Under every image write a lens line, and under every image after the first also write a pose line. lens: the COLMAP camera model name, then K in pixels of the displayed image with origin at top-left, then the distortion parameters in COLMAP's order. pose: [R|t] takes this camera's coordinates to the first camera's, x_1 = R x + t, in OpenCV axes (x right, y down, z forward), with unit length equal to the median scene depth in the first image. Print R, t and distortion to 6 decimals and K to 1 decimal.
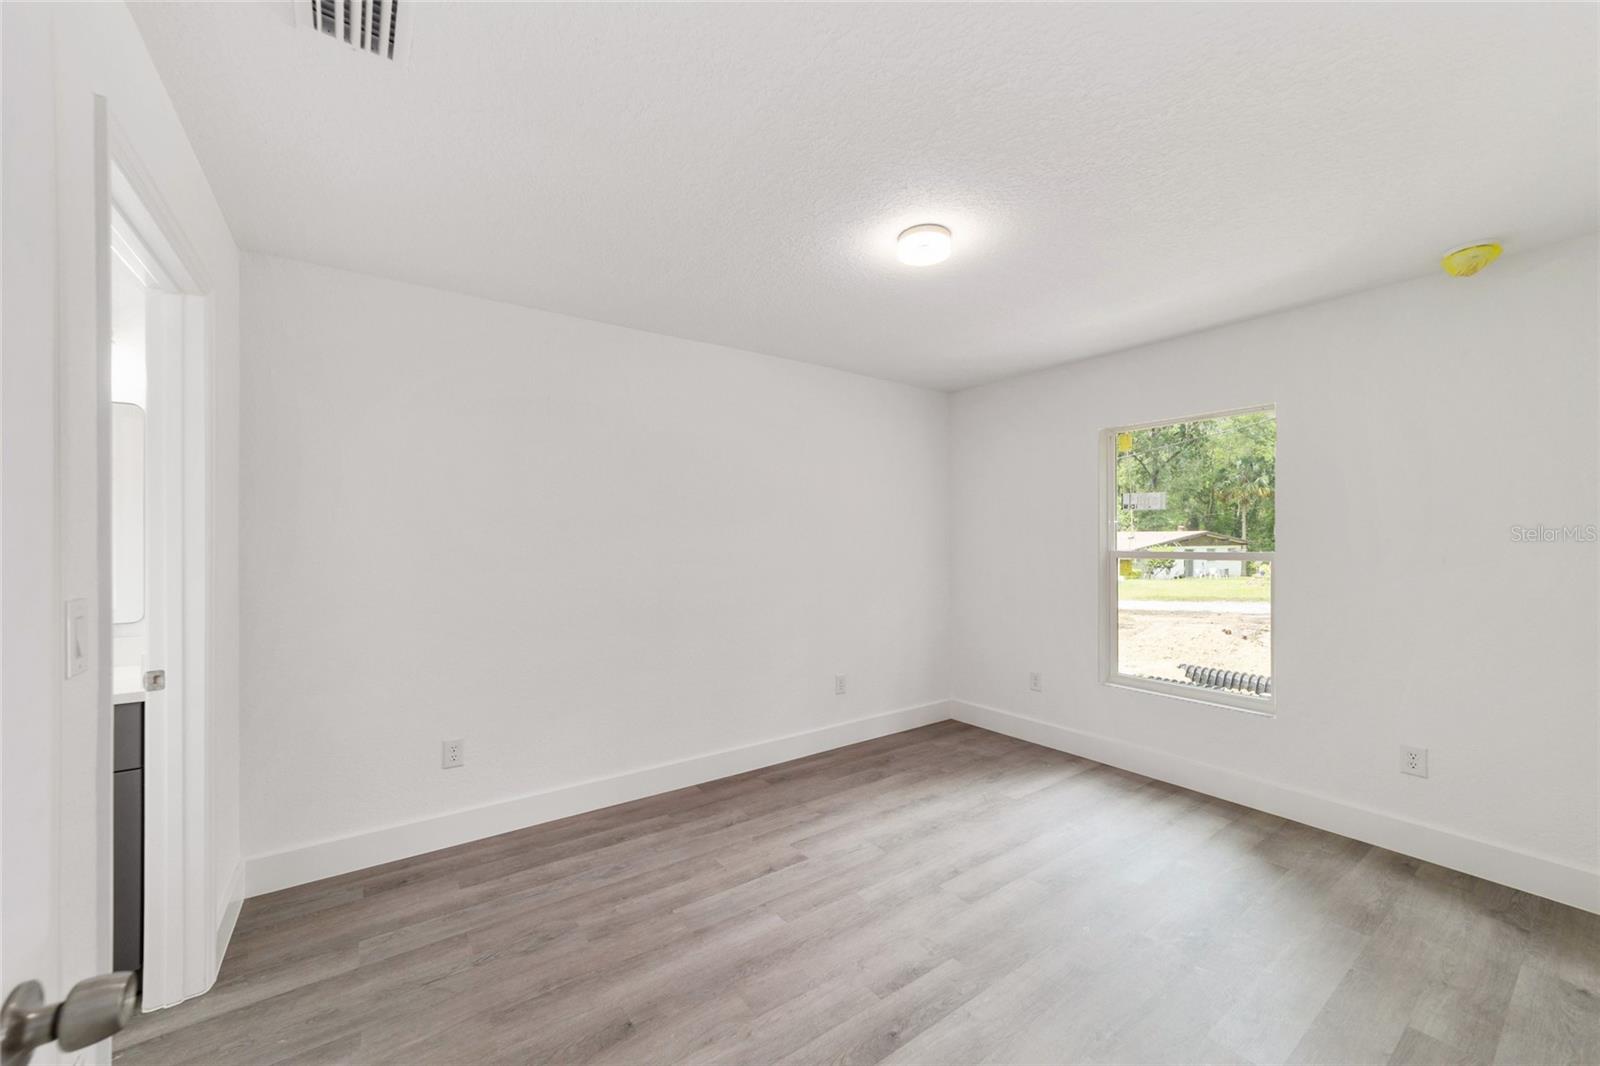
lens RADIAL K [[614.8, 0, 792.6], [0, 614.8, 532.7], [0, 0, 1]] dist [-0.010980, 0.006634]
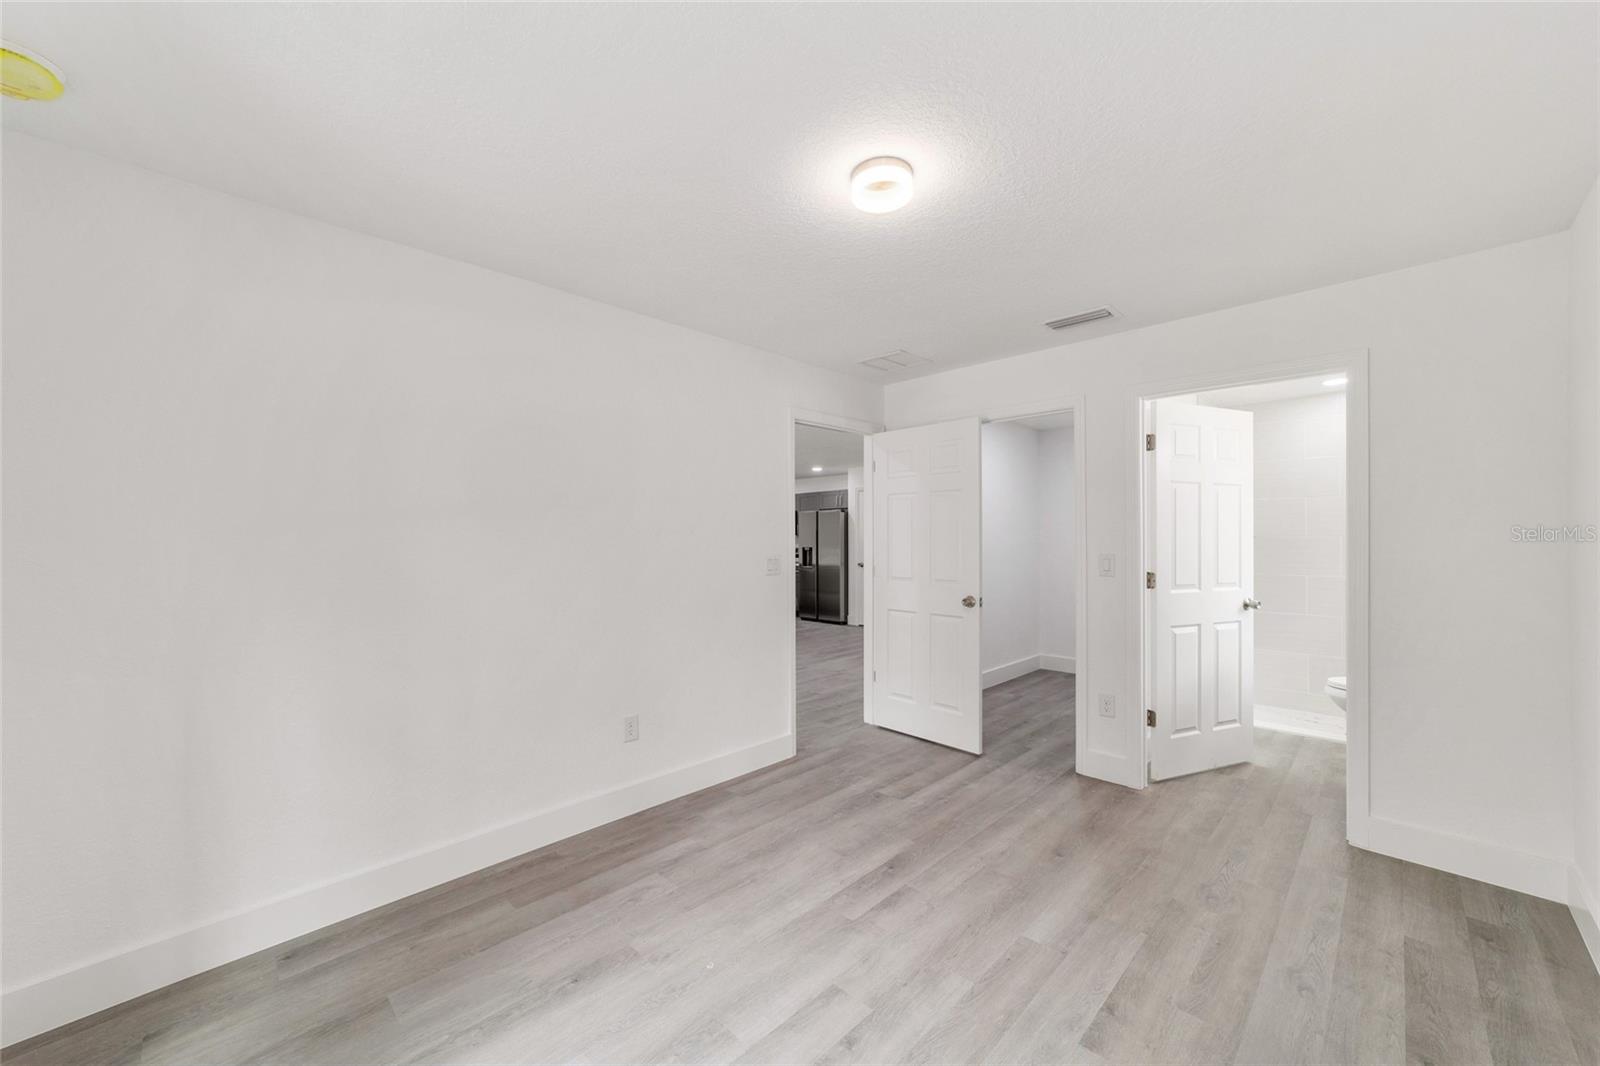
lens RADIAL K [[614.8, 0, 795.4], [0, 614.8, 545.1], [0, 0, 1]] dist [-0.010980, 0.006634]
pose [[-0.985513, 0.007445, -0.169437, 0.424478], [0.007897, 0.999967, -0.001993, 0.023499], [0.169417, -0.003303, -0.985539, 1.611743]]
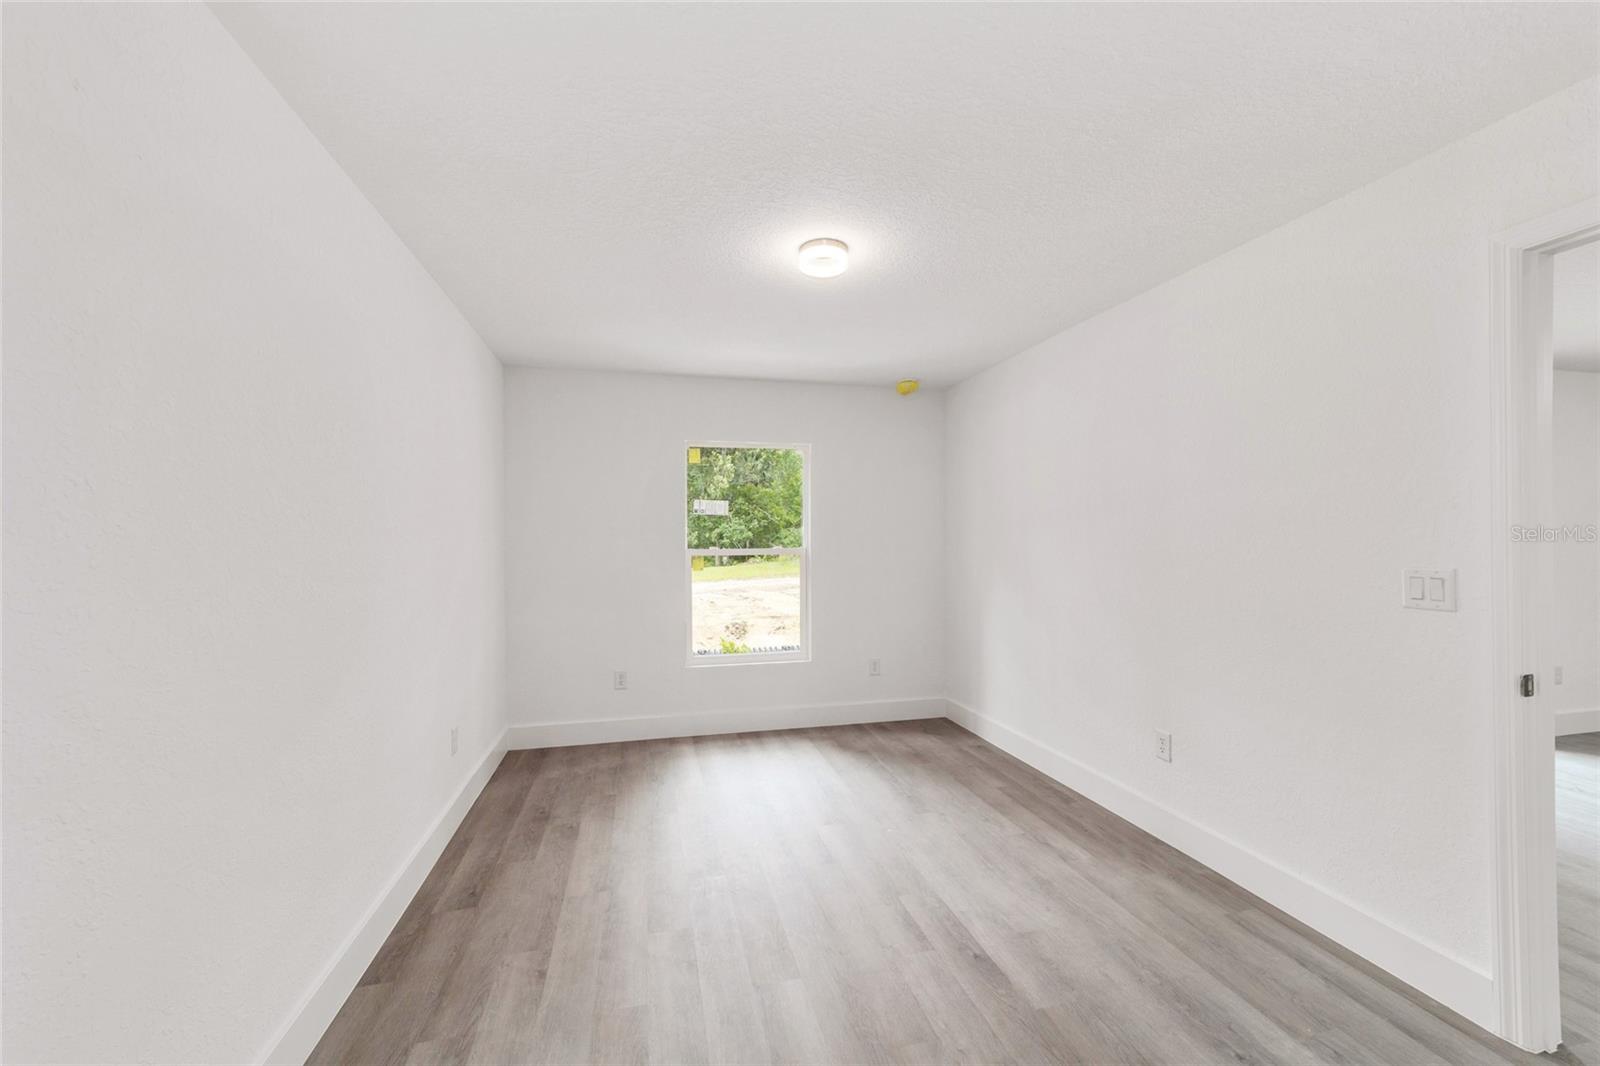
lens RADIAL K [[614.8, 0, 794.3], [0, 614.8, 539.3], [0, 0, 1]] dist [-0.010980, 0.006634]
pose [[0.371162, 0.002451, 0.928565, -0.698775], [-0.007484, 0.999972, 0.000352, 0.015895], [-0.928538, -0.007080, 0.371170, 0.591912]]
